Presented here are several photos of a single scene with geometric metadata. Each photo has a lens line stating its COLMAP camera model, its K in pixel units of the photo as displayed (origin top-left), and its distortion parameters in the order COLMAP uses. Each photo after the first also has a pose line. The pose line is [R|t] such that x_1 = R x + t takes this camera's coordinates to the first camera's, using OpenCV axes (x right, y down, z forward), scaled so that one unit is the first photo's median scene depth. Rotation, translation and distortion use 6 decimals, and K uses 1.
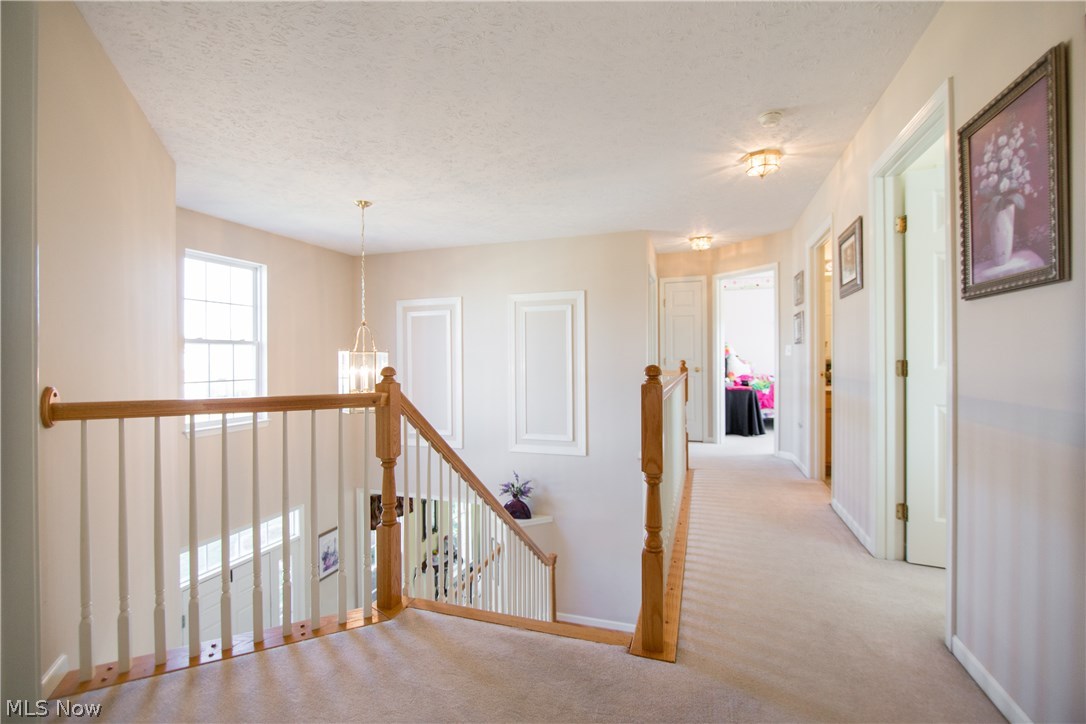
lens RADIAL K [[483.5, 0, 544.9], [0, 483.5, 357.9], [0, 0, 1]] dist [-0.002447, -0.004458]
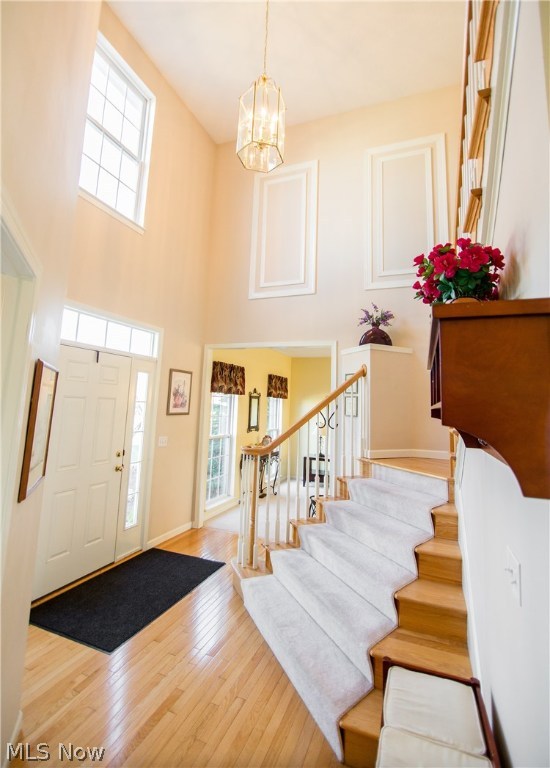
lens RADIAL K [[375.4, 0, 274.0], [0, 375.4, 352.3], [0, 0, 1]] dist [-0.000073, -0.000095]
pose [[0.997228, 0.036872, -0.064627, -0.214508], [-0.045634, 0.989124, -0.139827, 0.455374], [0.058768, 0.142389, 0.988065, 0.235071]]
